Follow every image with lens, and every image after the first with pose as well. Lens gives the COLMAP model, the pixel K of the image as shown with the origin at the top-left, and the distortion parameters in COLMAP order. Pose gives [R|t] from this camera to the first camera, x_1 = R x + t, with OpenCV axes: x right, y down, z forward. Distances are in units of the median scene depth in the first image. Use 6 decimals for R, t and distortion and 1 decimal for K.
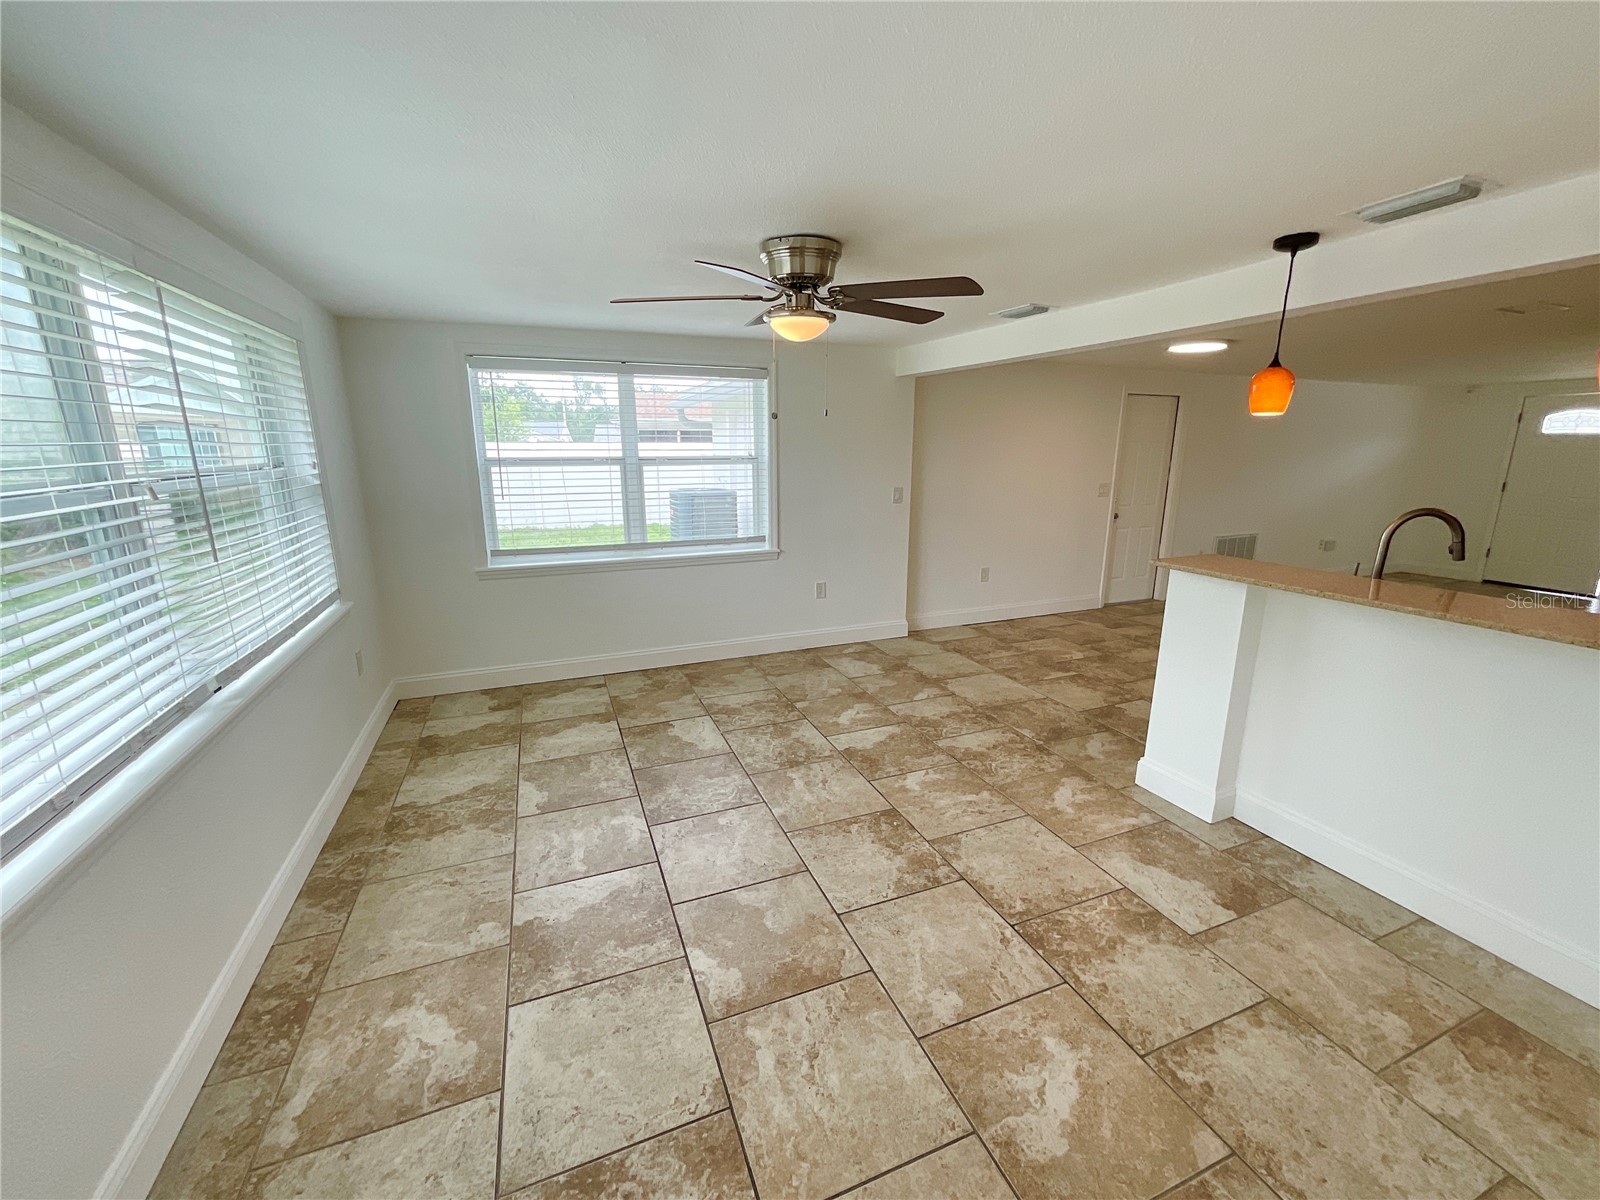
lens RADIAL K [[652.2, 0, 802.1], [0, 652.2, 599.2], [0, 0, 1]] dist [-0.000519, 0.000573]
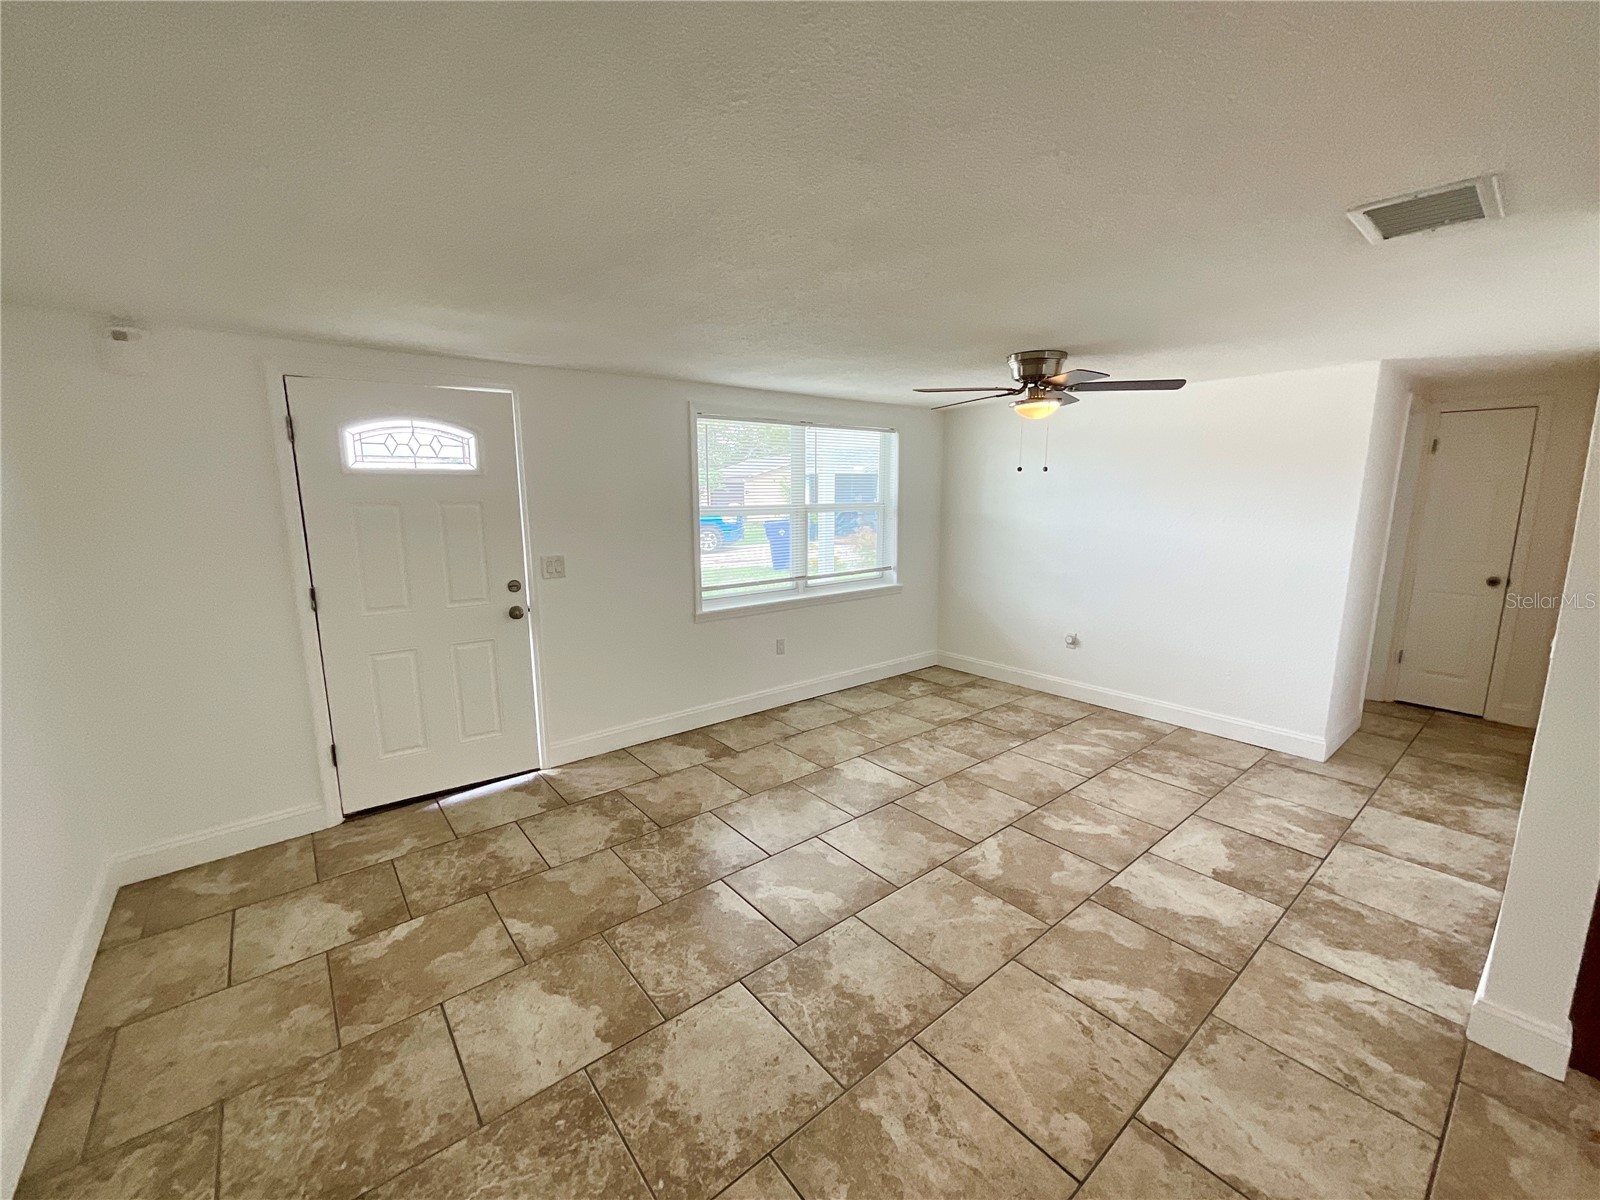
lens RADIAL K [[652.2, 0, 802.1], [0, 652.2, 599.2], [0, 0, 1]] dist [-0.000519, 0.000573]
pose [[-0.298772, -0.157641, 0.941214, 1.123963], [0.222537, 0.947564, 0.229345, -0.364090], [-0.928015, 0.277977, -0.248024, 1.510737]]
